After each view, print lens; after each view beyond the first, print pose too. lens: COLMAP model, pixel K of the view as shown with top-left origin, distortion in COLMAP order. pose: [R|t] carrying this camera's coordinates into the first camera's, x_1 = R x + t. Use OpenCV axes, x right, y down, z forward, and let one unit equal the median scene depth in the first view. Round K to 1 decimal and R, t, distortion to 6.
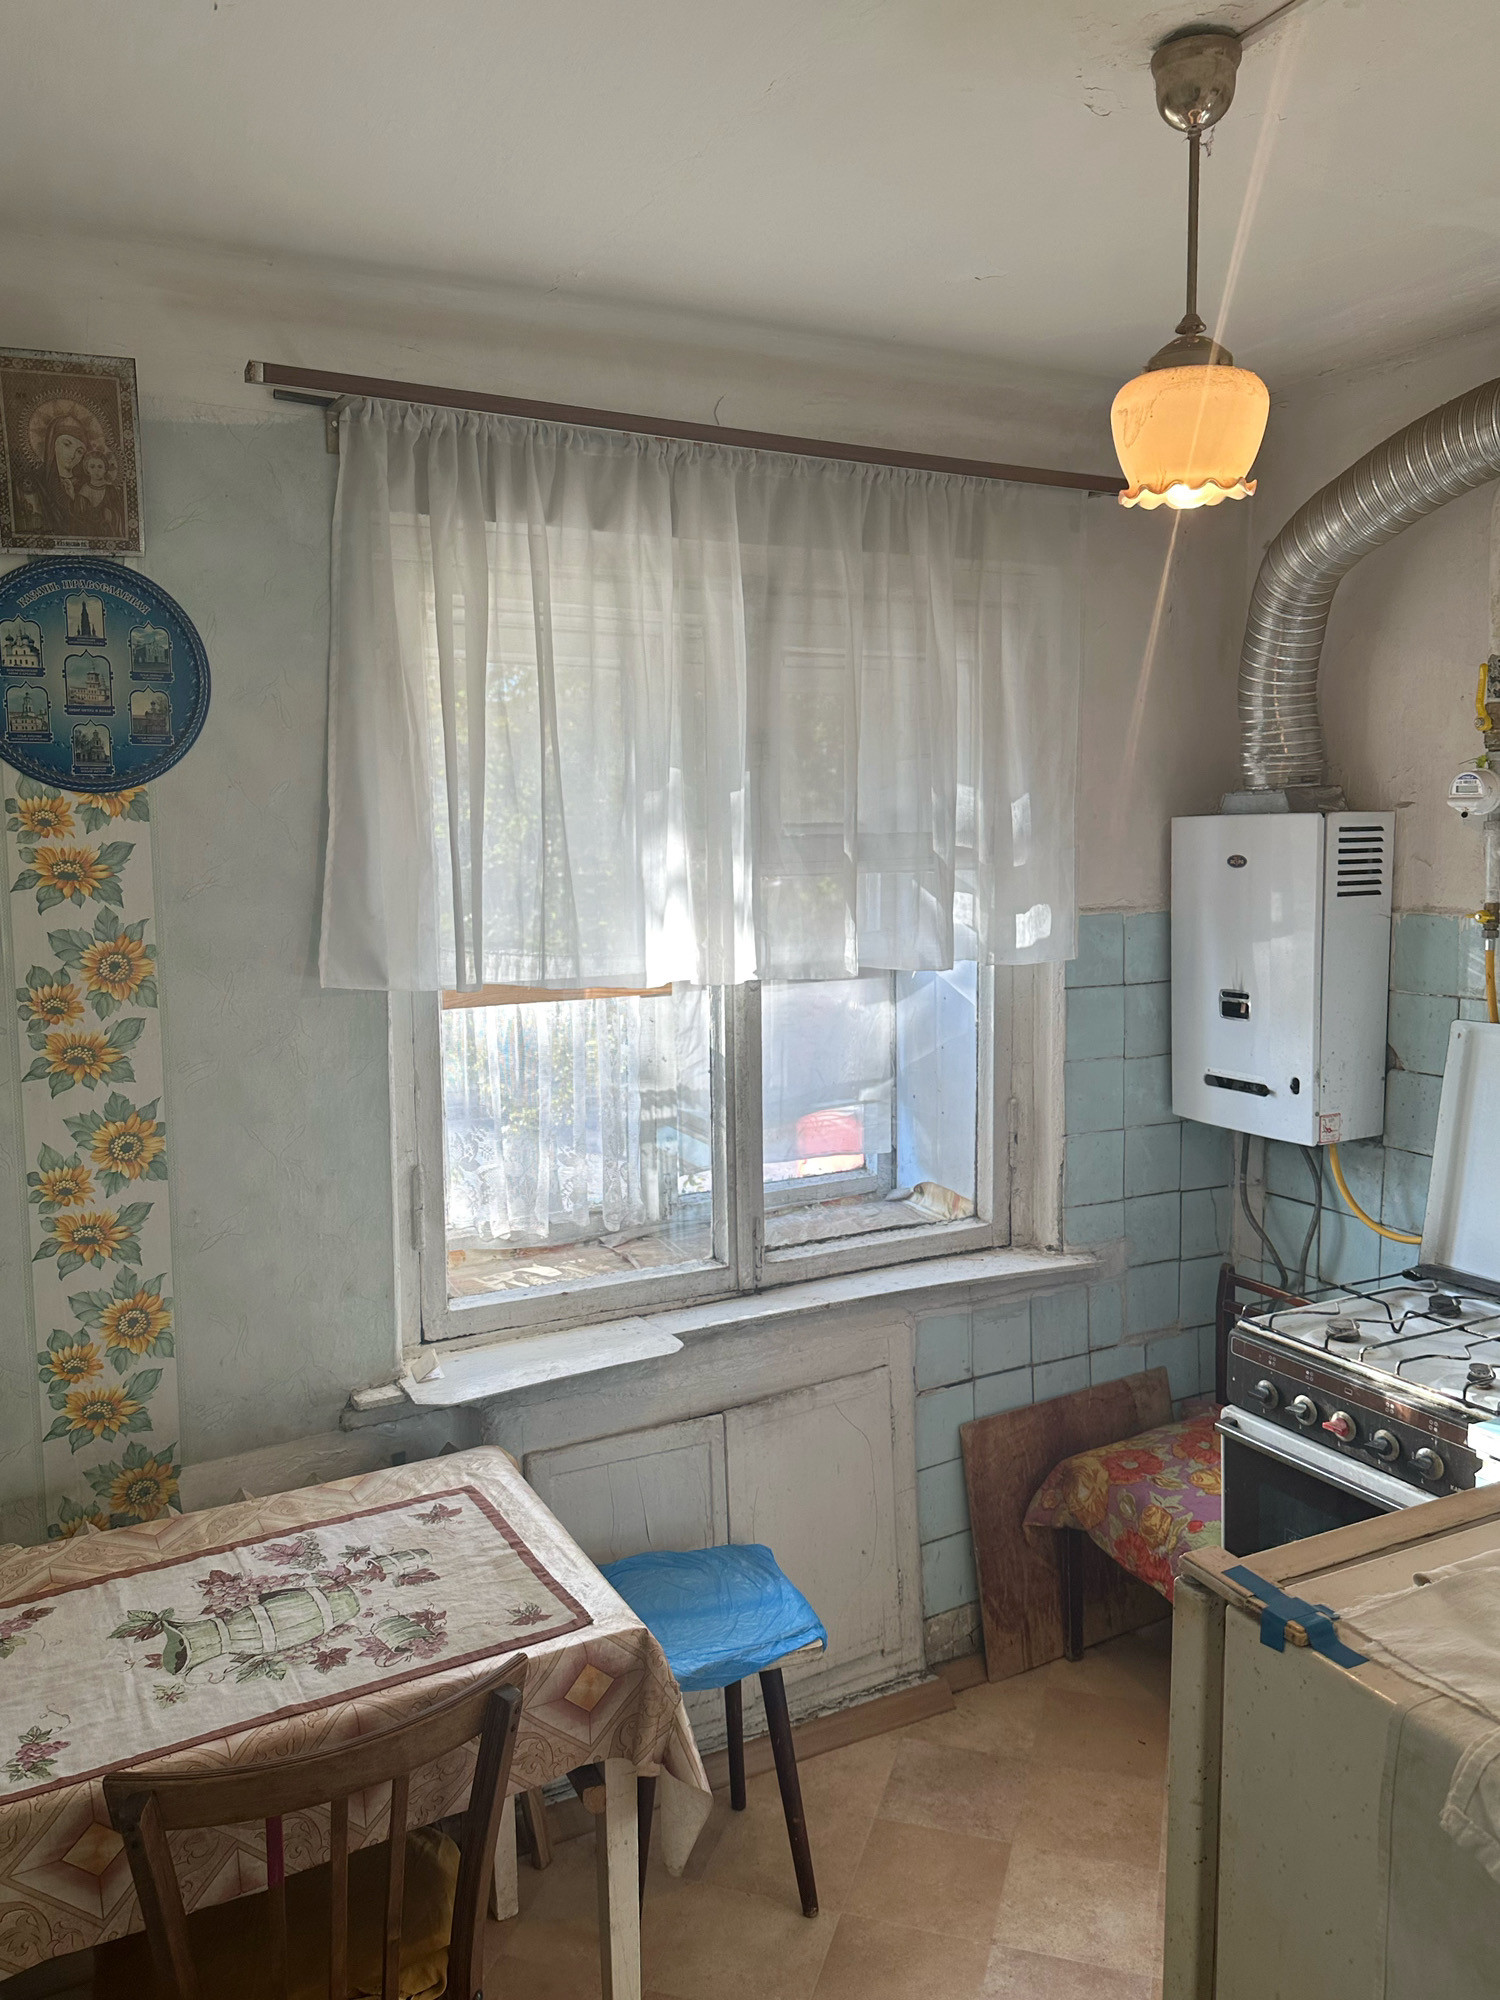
lens RADIAL K [[1493.0, 0, 750.0], [0, 1493.0, 1000.0], [0, 0, 1]] dist [0.000934, -0.000941]
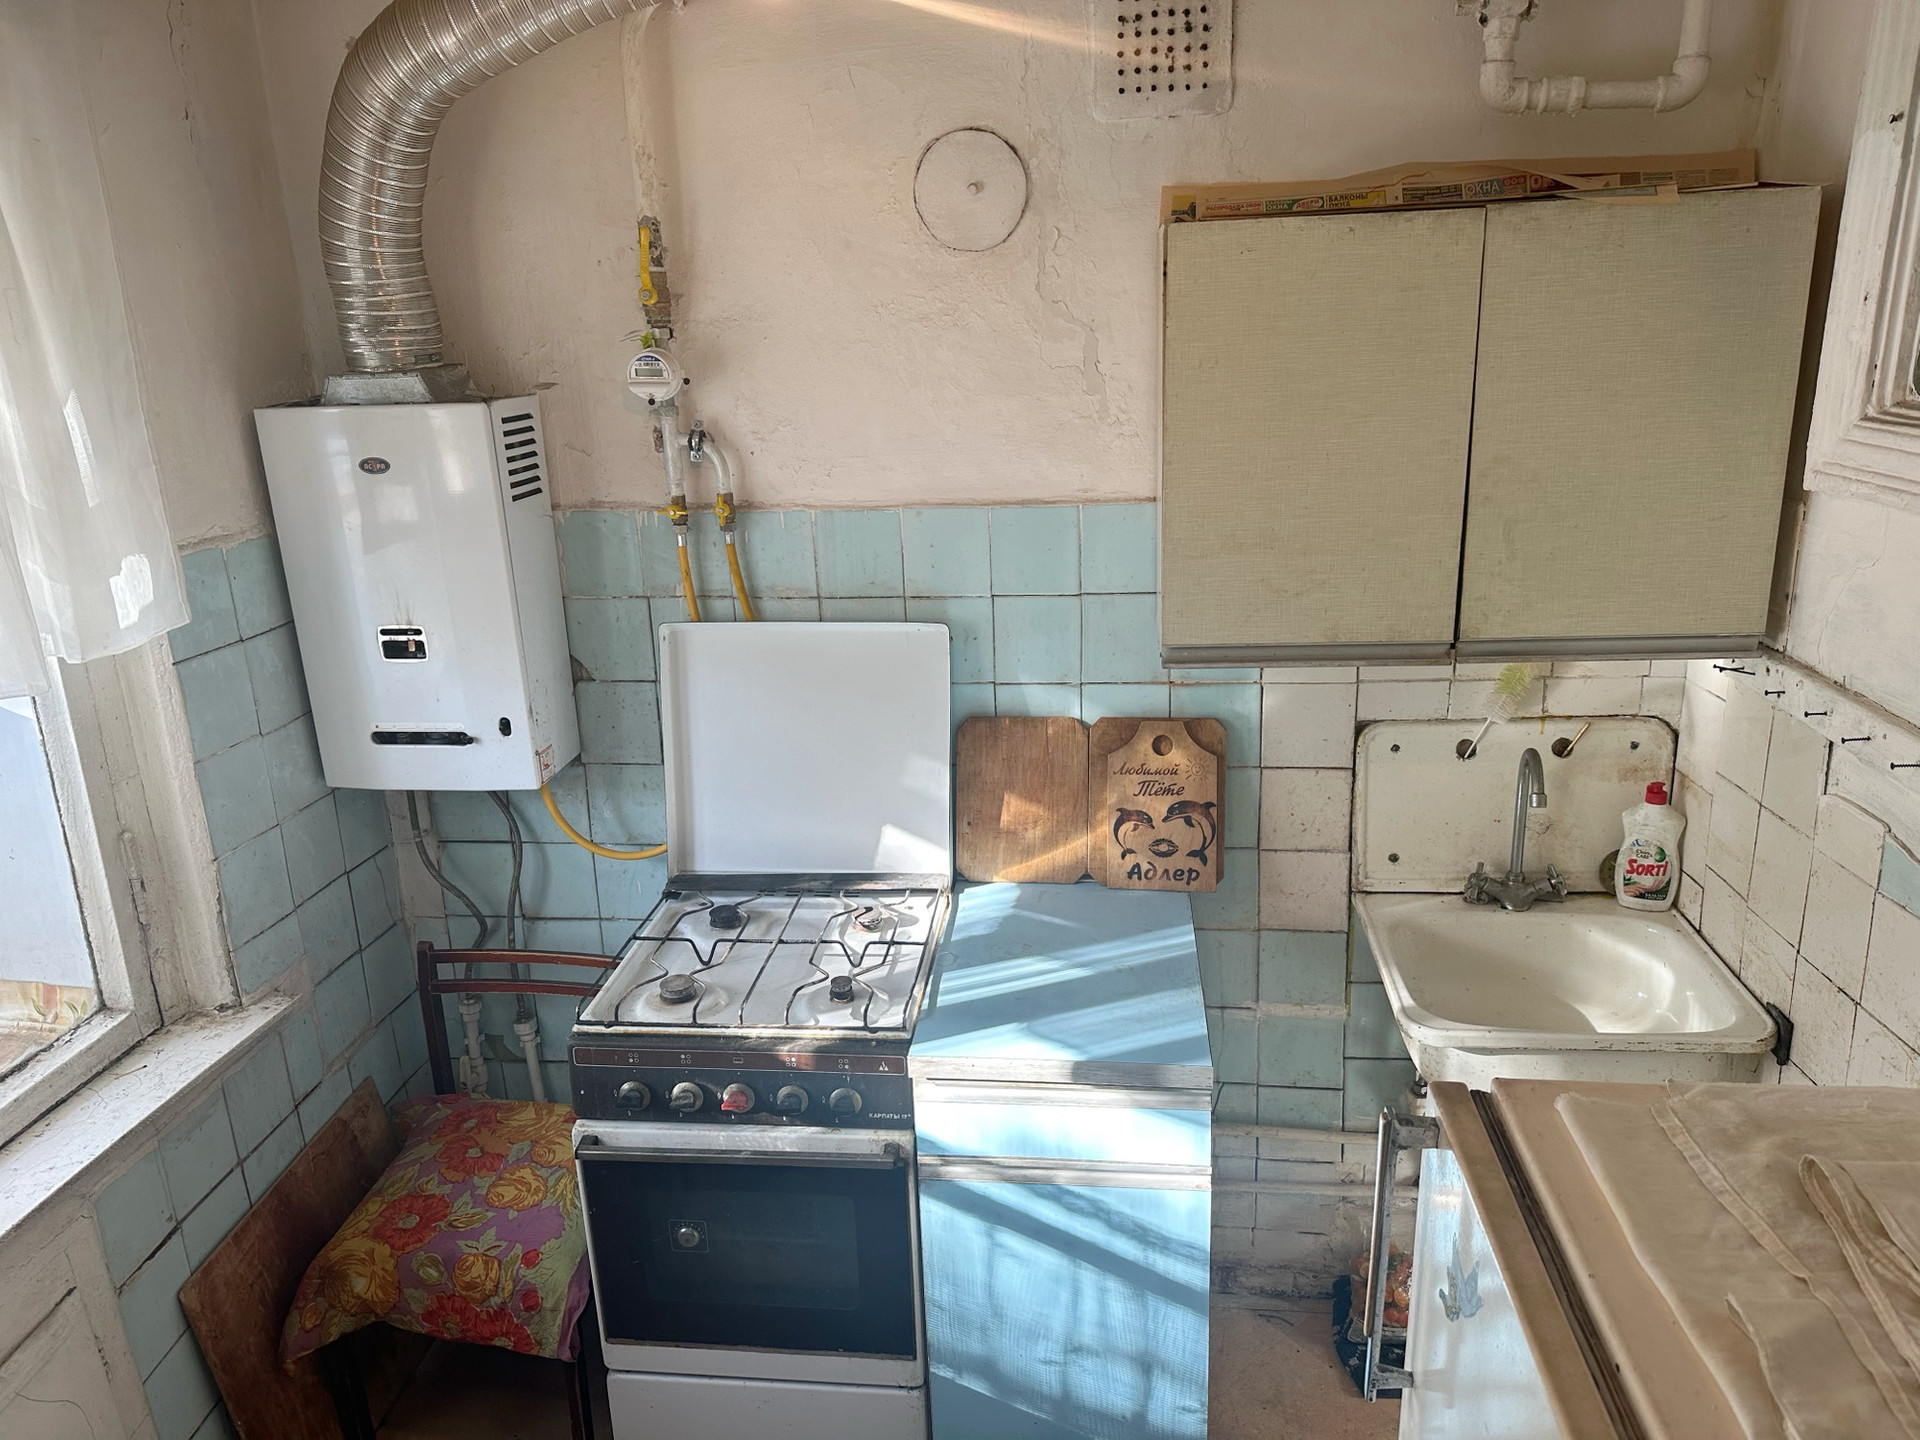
lens RADIAL K [[1313.1, 0, 960.0], [0, 1313.1, 720.0], [0, 0, 1]] dist [0.051166, -0.066696]
pose [[0.554518, -0.239284, 0.797028, -0.092557], [0.113835, 0.970576, 0.212188, -0.075245], [-0.824349, -0.026932, 0.565441, 0.340306]]
